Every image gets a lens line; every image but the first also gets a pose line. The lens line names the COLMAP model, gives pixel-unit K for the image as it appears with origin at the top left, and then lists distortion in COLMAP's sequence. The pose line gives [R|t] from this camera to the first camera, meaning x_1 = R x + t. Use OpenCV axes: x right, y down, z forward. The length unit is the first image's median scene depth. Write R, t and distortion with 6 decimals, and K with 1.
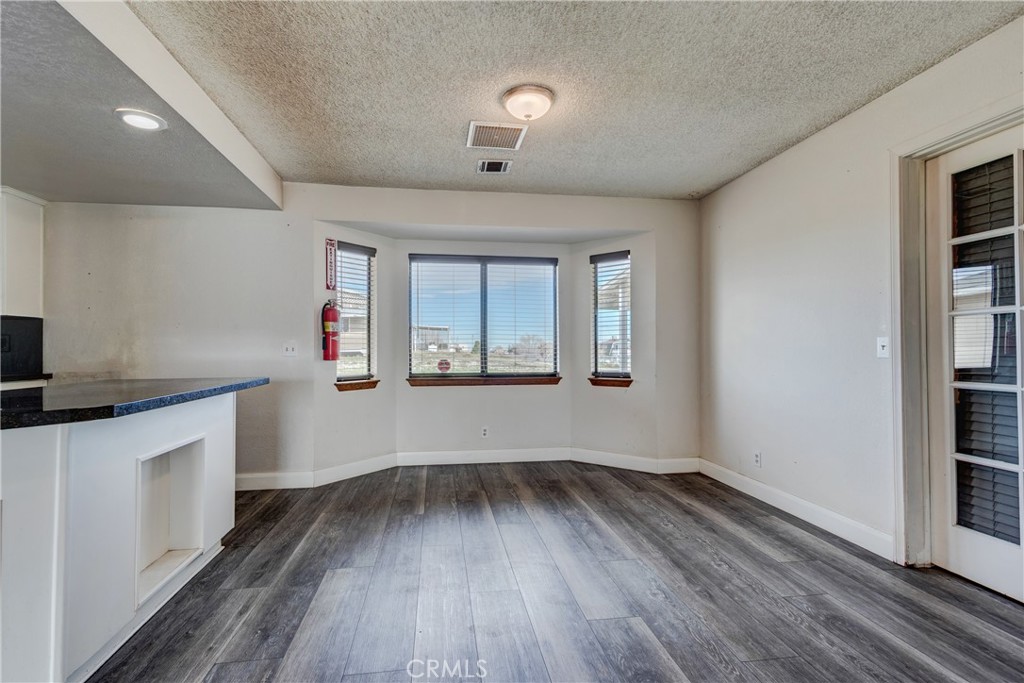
lens RADIAL K [[471.9, 0, 510.9], [0, 471.9, 343.4], [0, 0, 1]] dist [0.002589, -0.000375]
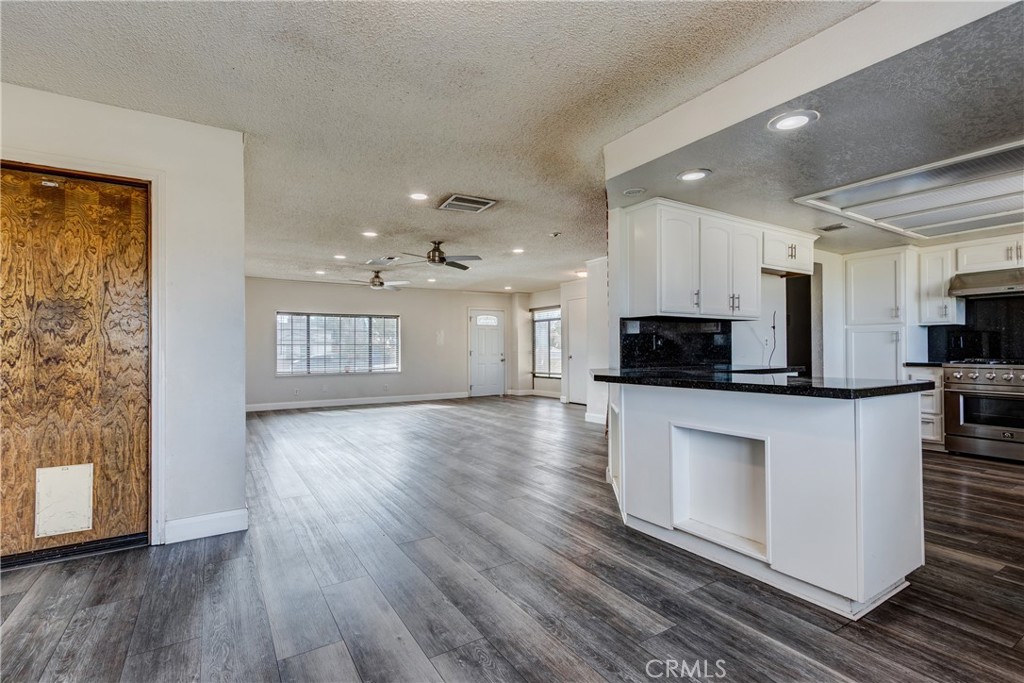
lens RADIAL K [[471.9, 0, 504.5], [0, 471.9, 343.8], [0, 0, 1]] dist [0.002589, -0.000375]
pose [[-0.919169, 0.004283, -0.393841, 0.213745], [0.011517, 0.999806, -0.016006, 0.016283], [0.393696, -0.019248, -0.919039, 1.823504]]
